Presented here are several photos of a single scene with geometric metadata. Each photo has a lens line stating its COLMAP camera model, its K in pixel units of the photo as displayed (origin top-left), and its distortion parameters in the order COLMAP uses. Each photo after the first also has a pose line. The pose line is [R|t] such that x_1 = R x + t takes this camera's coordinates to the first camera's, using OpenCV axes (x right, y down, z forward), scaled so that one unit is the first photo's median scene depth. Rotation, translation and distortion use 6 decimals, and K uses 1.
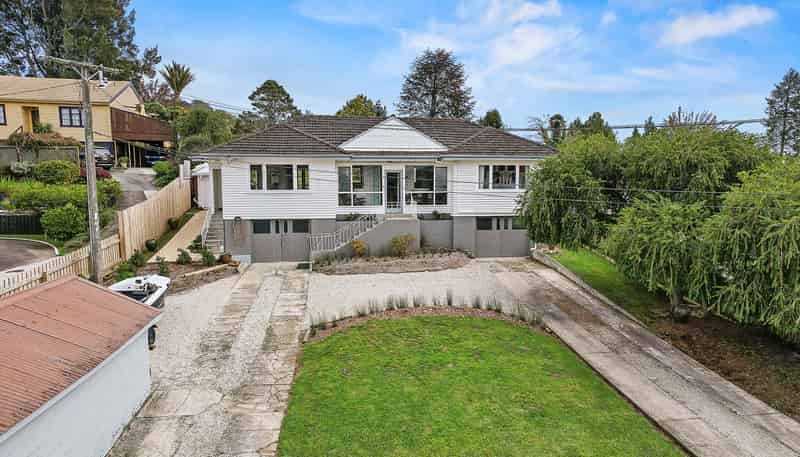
lens RADIAL K [[510.4, 0, 408.3], [0, 510.4, 229.1], [0, 0, 1]] dist [-0.025818, 0.052554]
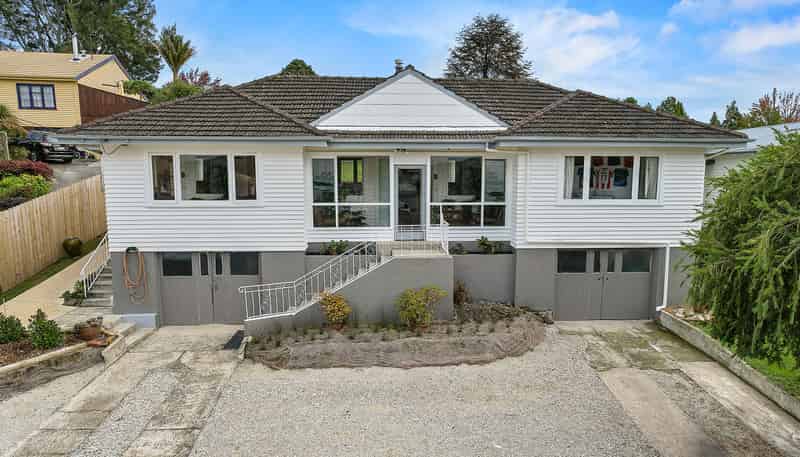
lens RADIAL K [[510.4, 0, 408.3], [0, 510.4, 229.1], [0, 0, 1]] dist [-0.025818, 0.052554]
pose [[0.995251, 0.013036, -0.096461, 0.025614], [-0.011439, 0.999789, 0.017087, -0.056067], [0.096664, -0.015902, 0.995190, 0.450367]]
